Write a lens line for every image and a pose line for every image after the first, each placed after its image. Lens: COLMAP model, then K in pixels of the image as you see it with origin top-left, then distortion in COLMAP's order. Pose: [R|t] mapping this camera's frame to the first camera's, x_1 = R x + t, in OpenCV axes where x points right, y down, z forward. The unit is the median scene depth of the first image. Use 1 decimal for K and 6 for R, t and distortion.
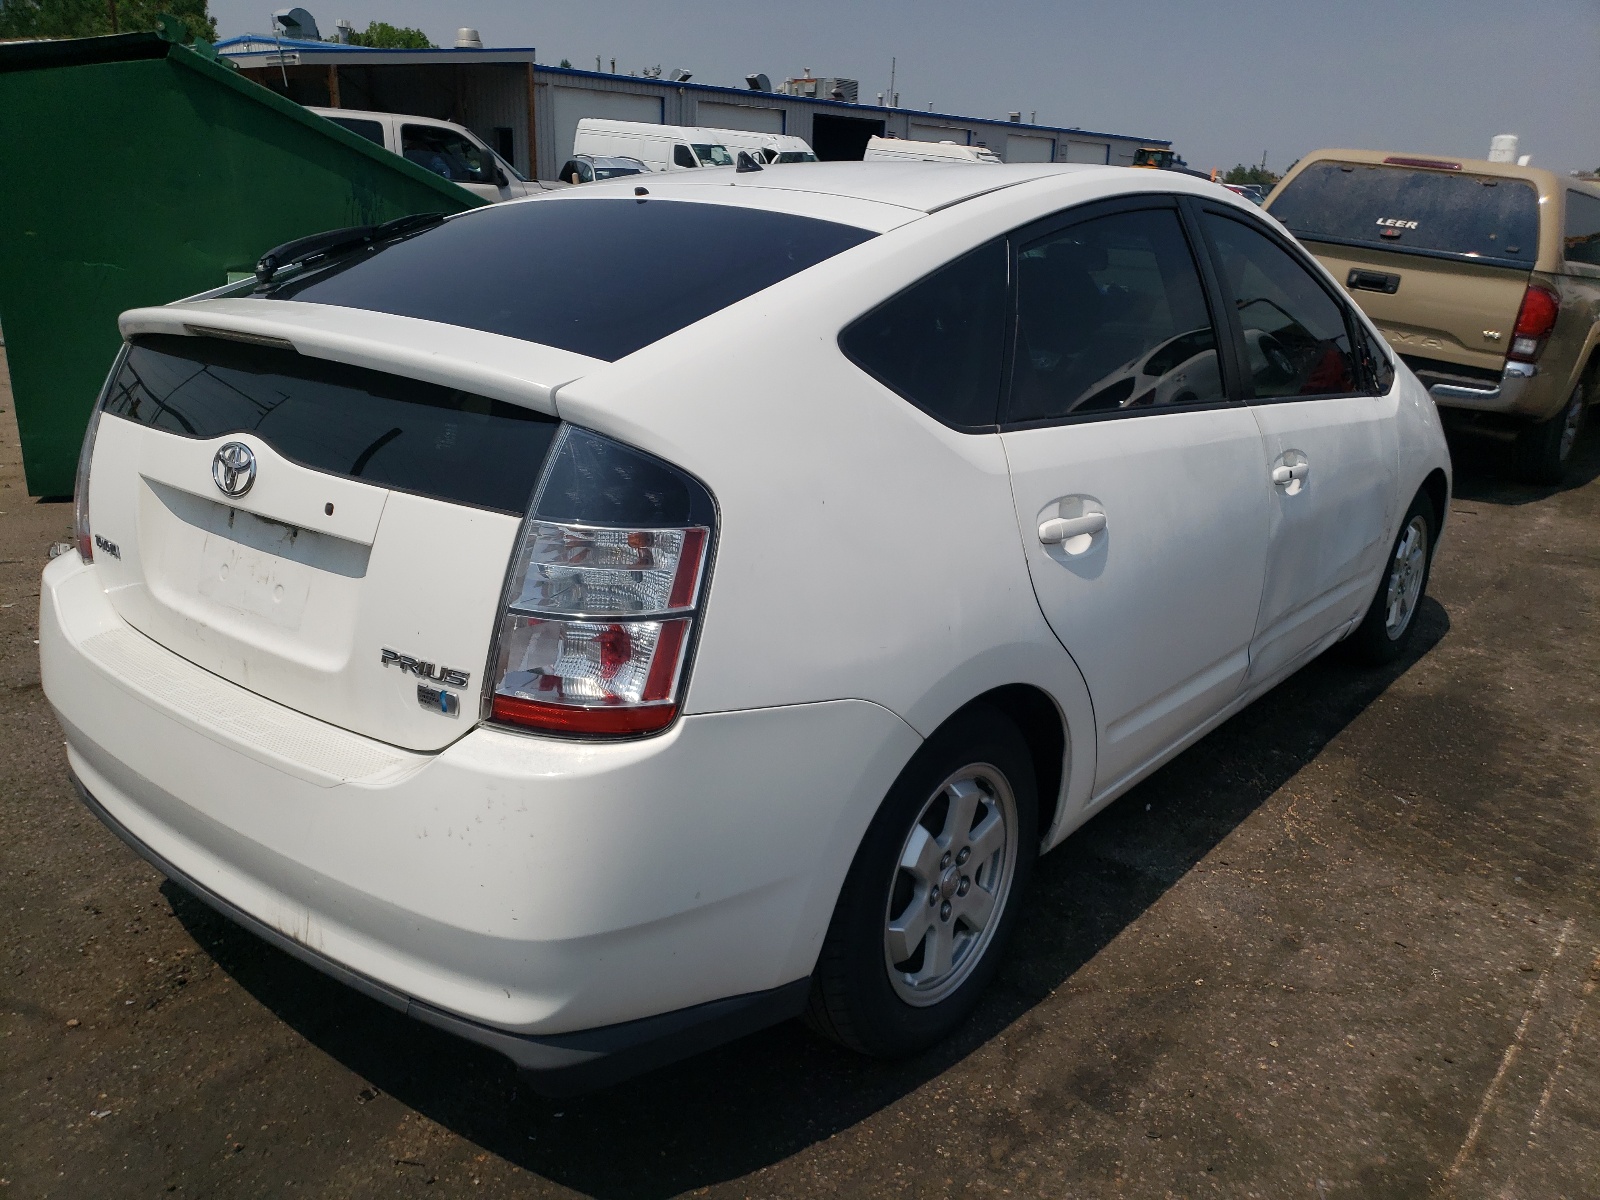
lens RADIAL K [[1199.1, 0, 800.5], [0, 1199.1, 618.5], [0, 0, 1]] dist [0.006243, 0.002602]
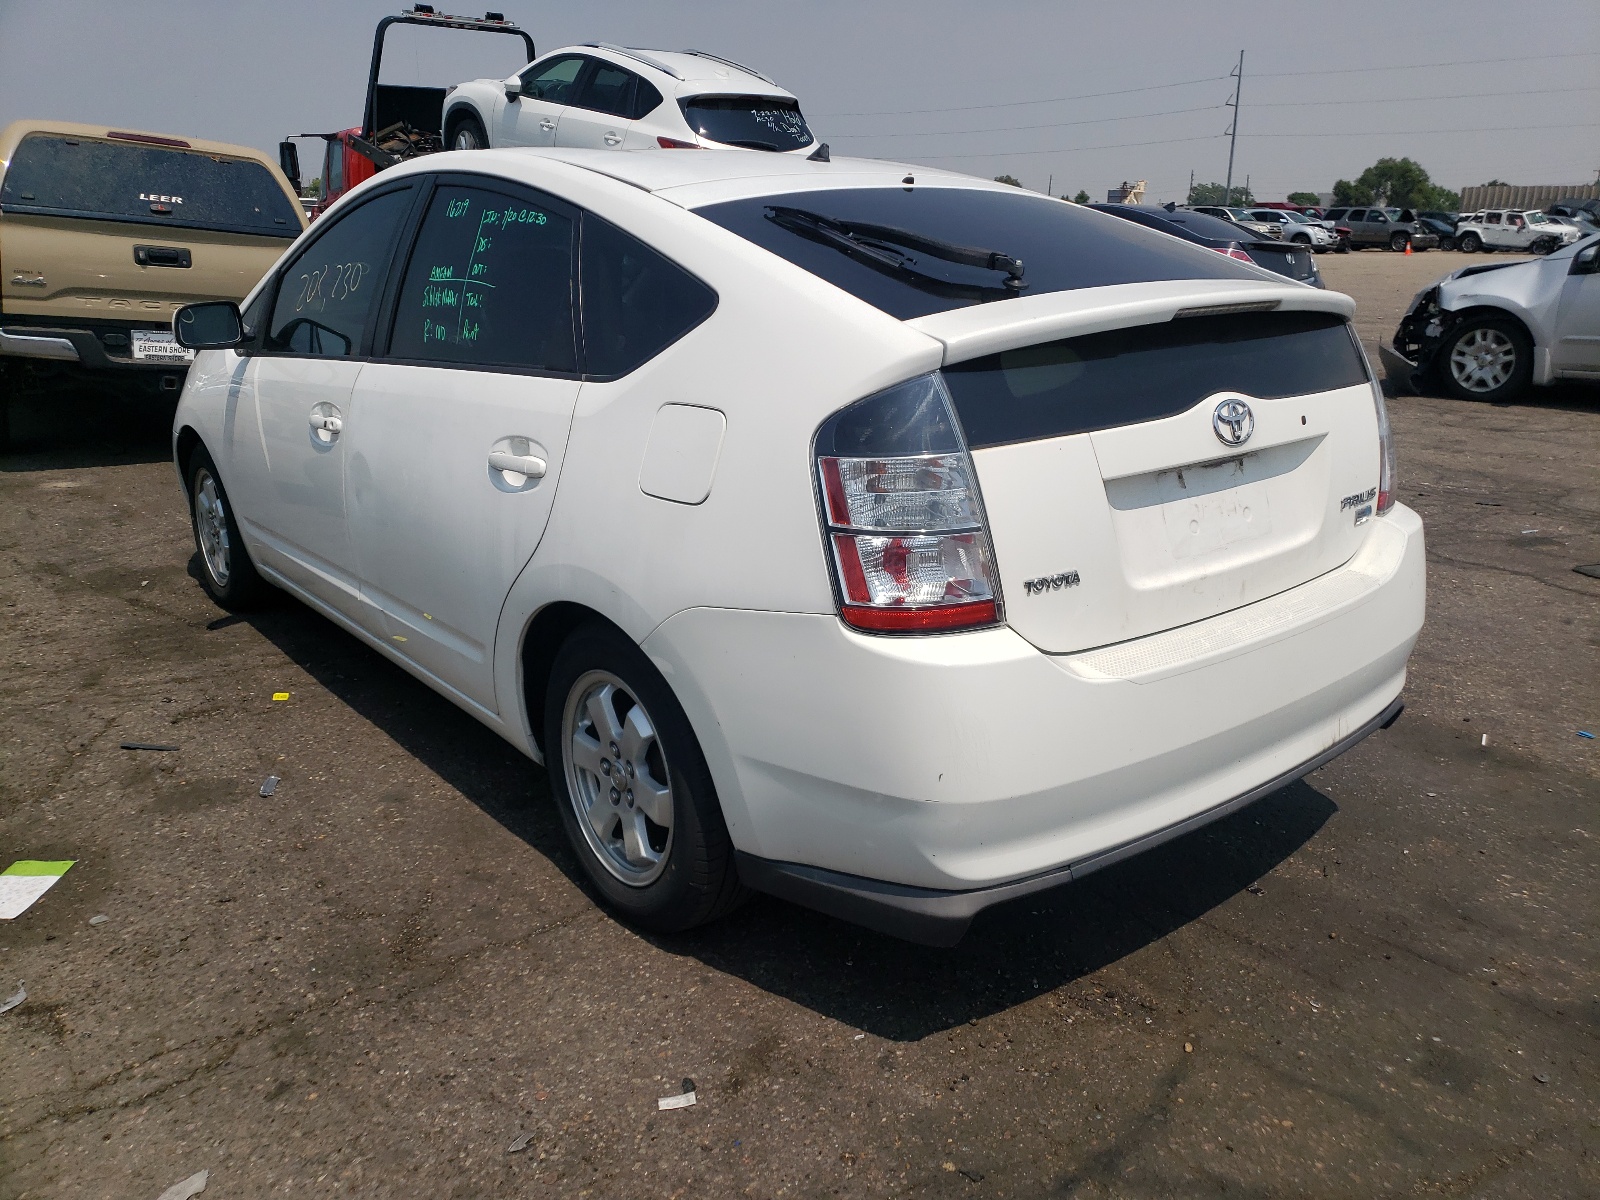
lens RADIAL K [[1226.8, 0, 769.3], [0, 1226.8, 600.4], [0, 0, 1]] dist [0.025095, -0.005930]
pose [[0.257333, -0.317519, 0.912667, -0.429823], [0.317147, 0.919909, 0.230617, -0.095216], [-0.912796, 0.230105, 0.337424, 0.259180]]
